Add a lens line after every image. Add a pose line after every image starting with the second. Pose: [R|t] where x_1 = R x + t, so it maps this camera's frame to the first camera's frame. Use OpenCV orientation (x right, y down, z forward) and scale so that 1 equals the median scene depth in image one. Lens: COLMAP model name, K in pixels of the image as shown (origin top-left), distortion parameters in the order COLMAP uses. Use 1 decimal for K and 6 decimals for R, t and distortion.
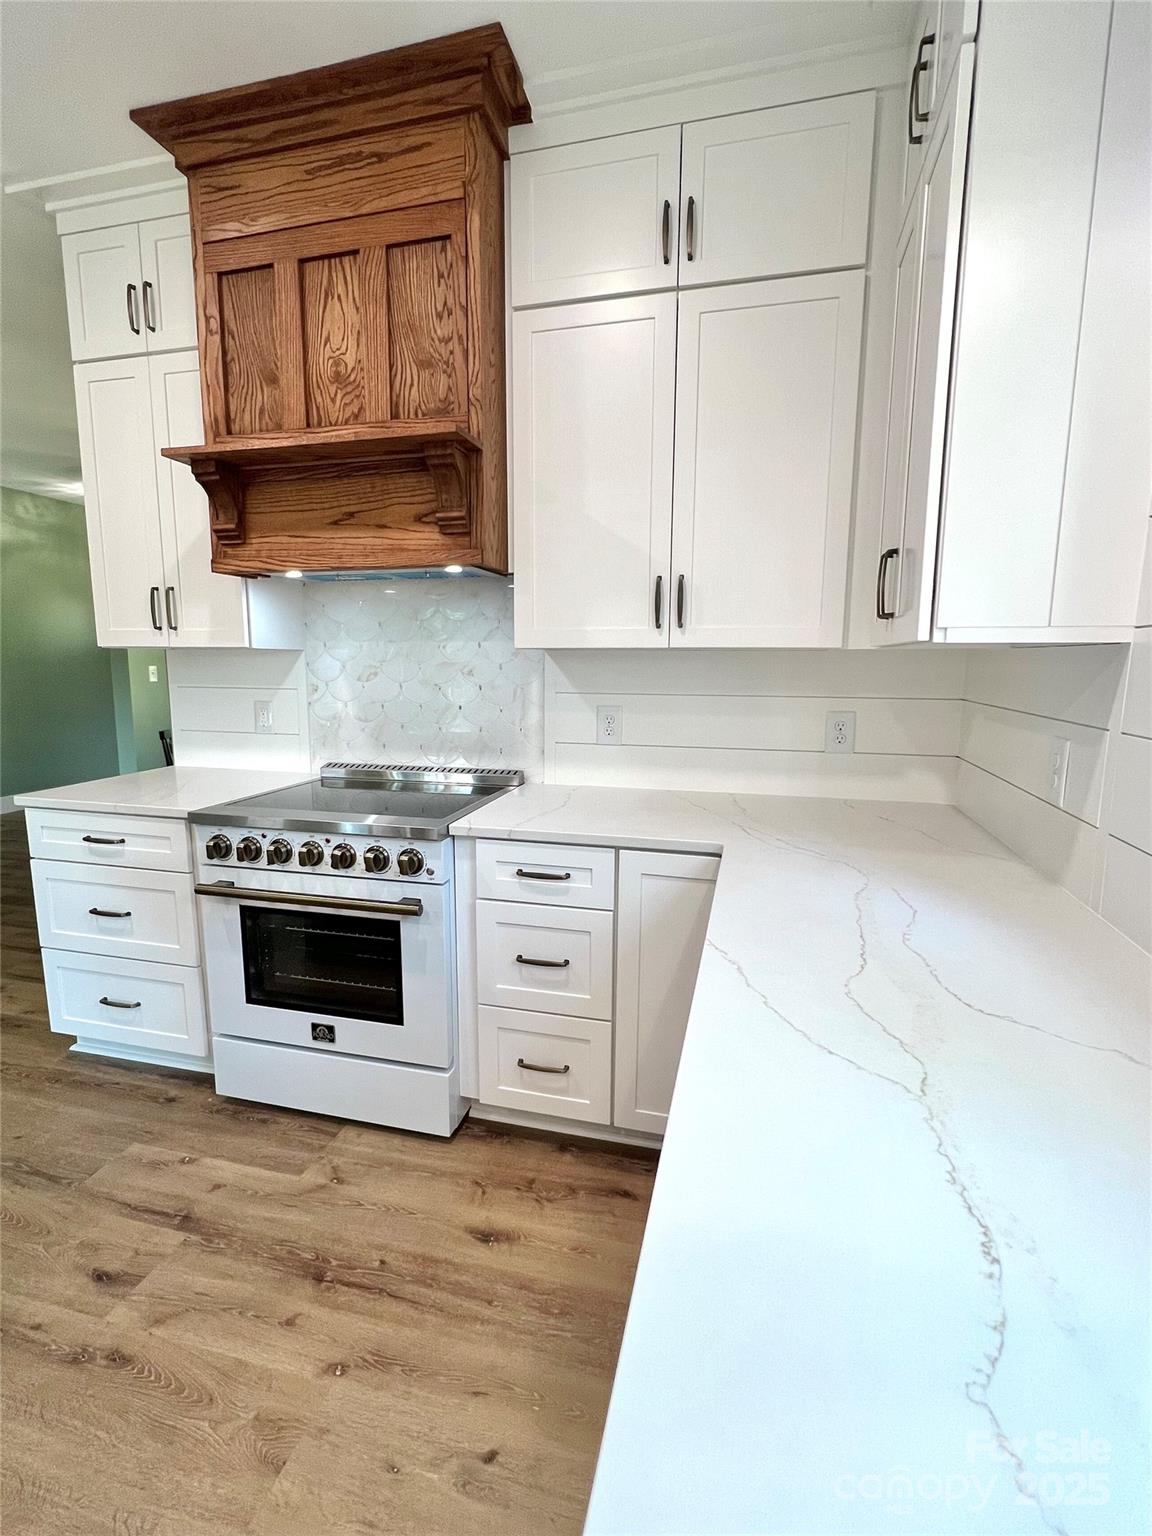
lens RADIAL K [[715.4, 0, 570.6], [0, 715.4, 770.2], [0, 0, 1]] dist [-0.000766, -0.000016]
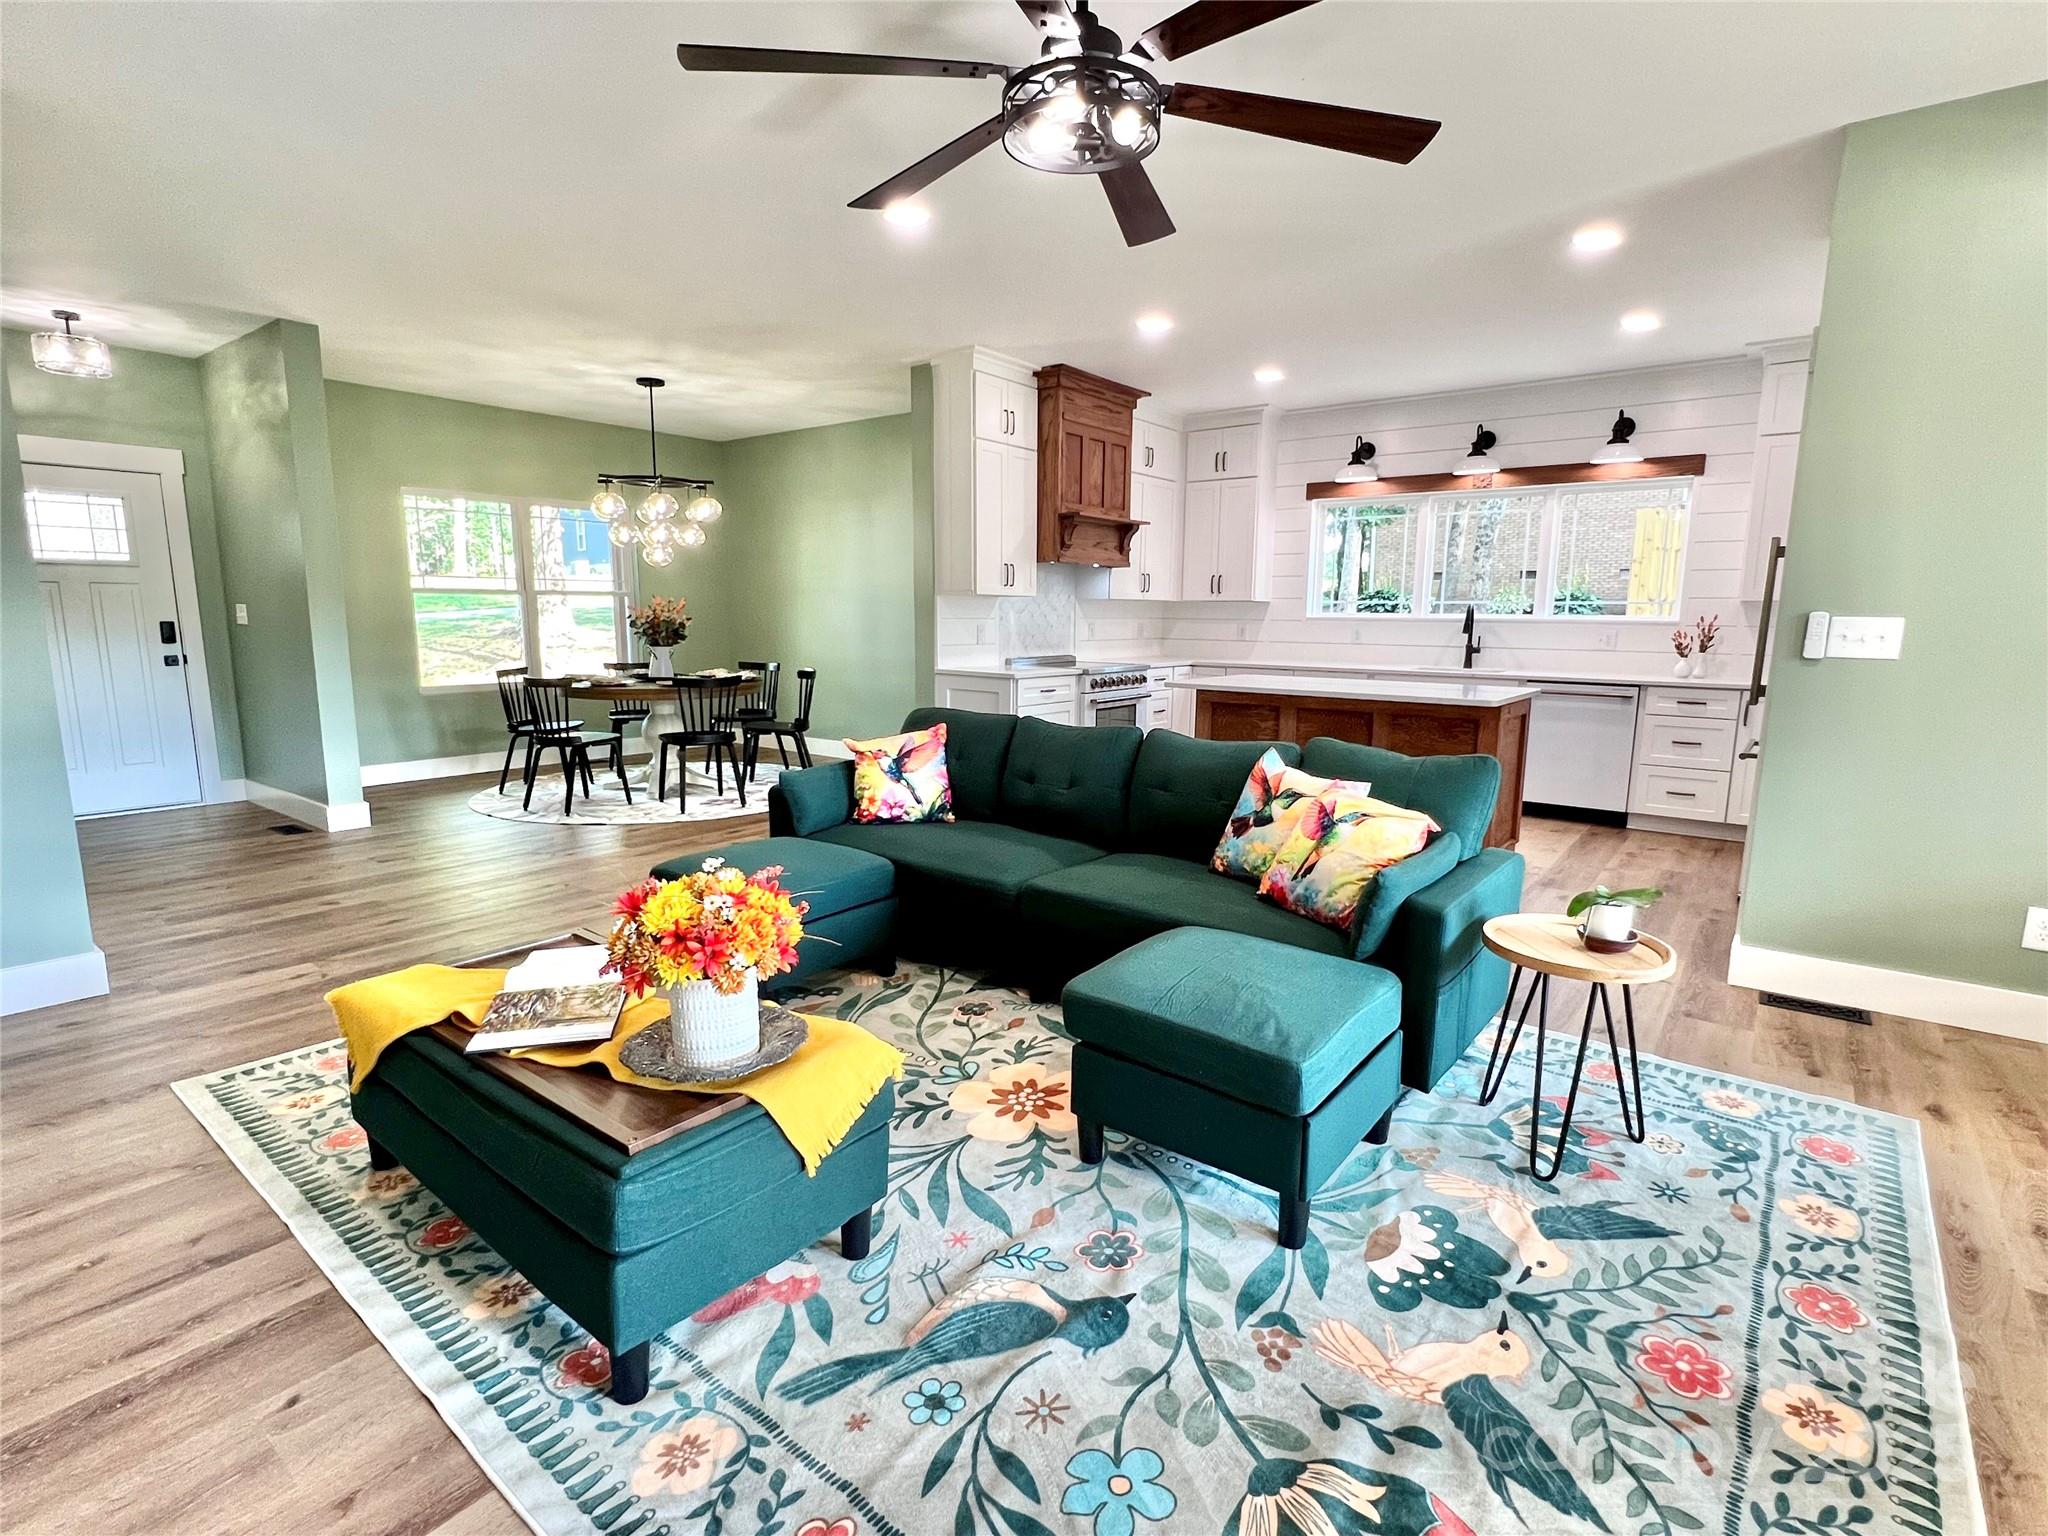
lens RADIAL K [[993.2, 0, 1027.7], [0, 993.2, 774.1], [0, 0, 1]] dist [-0.002186, -0.000848]
pose [[0.391411, -0.149735, 0.907952, -3.647975], [0.133041, 0.985514, 0.105174, 0.029261], [-0.910548, 0.079628, 0.405662, -0.088129]]
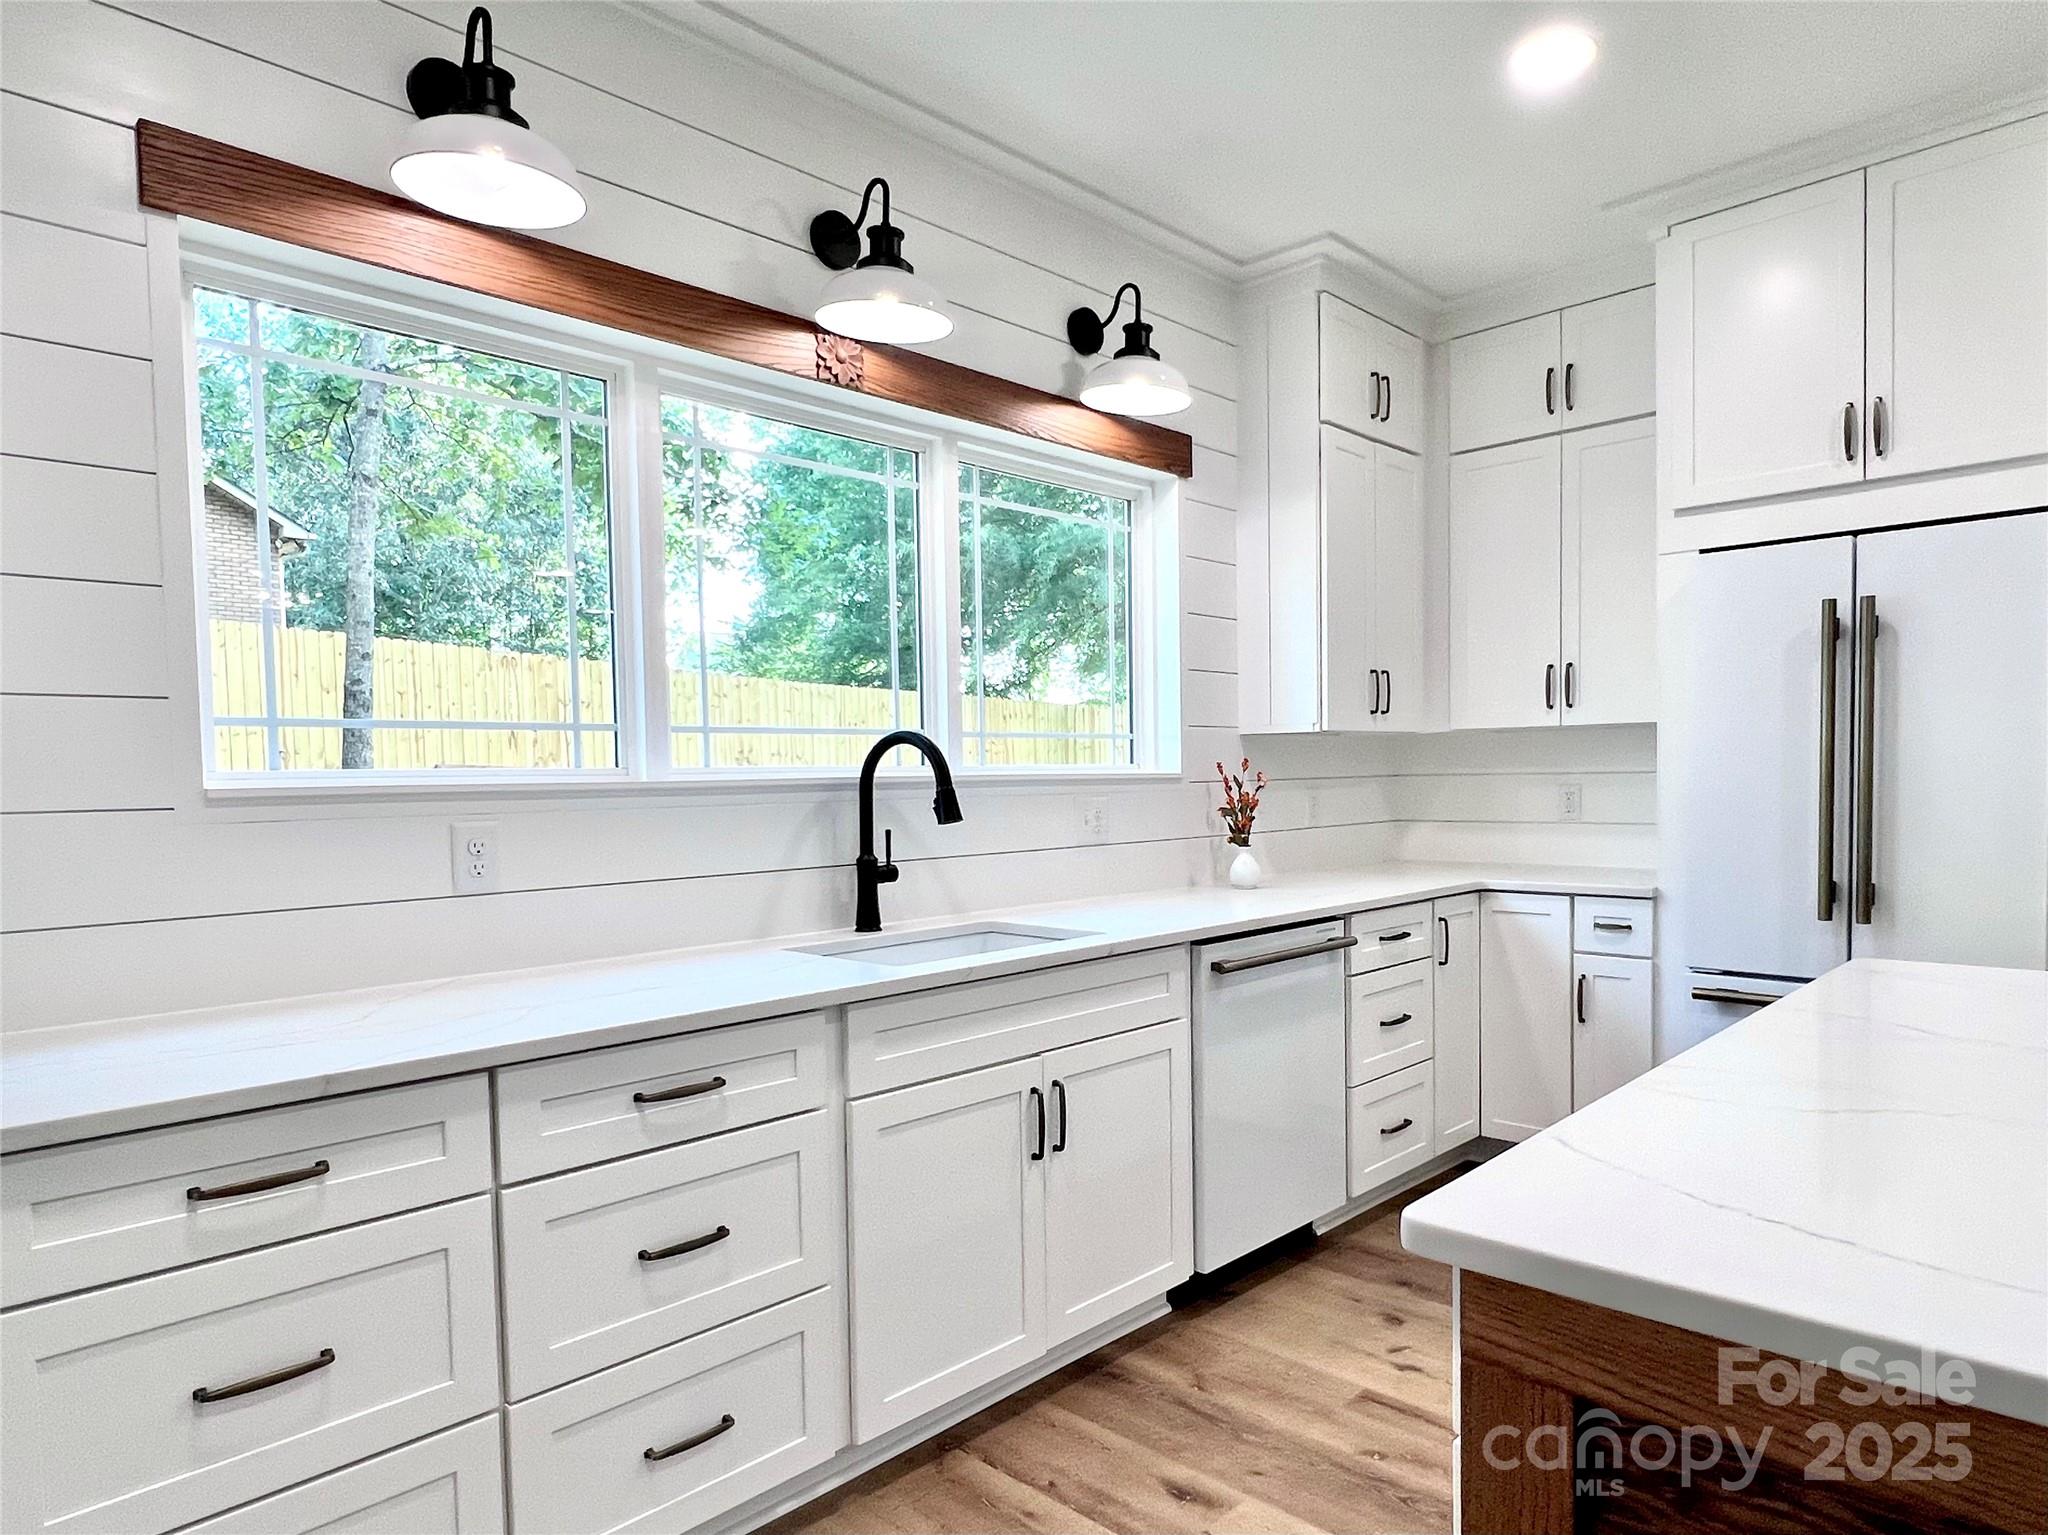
lens RADIAL K [[1242.5, 0, 1099.0], [0, 1242.5, 817.1], [0, 0, 1]] dist [-0.002572, -0.000725]
pose [[-0.886434, -0.005444, 0.462823, -0.661822], [0.083602, 0.981601, 0.171667, -0.111812], [-0.455242, 0.190864, -0.869670, 0.978584]]
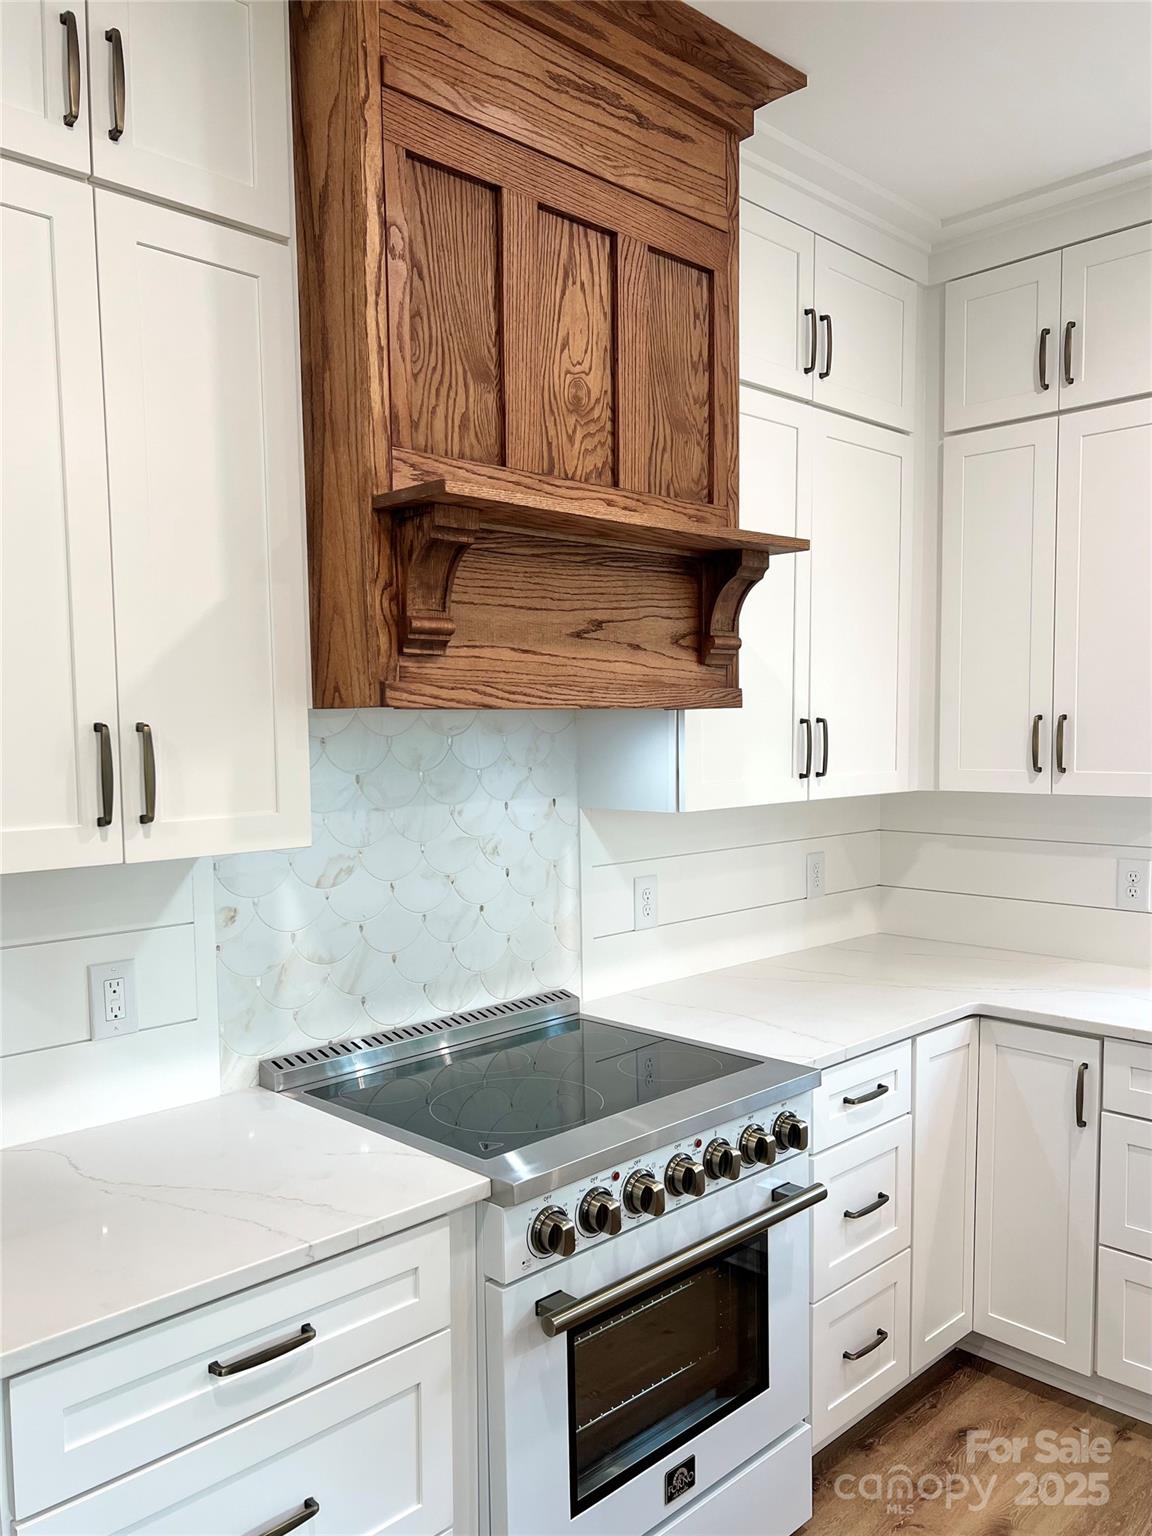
lens RADIAL K [[1209.5, 0, 585.6], [0, 1209.5, 818.0], [0, 0, 1]] dist [0.056781, -0.082476]
pose [[0.503643, -0.078181, 0.860367, -1.259010], [0.144558, 0.989482, 0.005292, -0.200390], [-0.851731, 0.121707, 0.509648, 0.500193]]
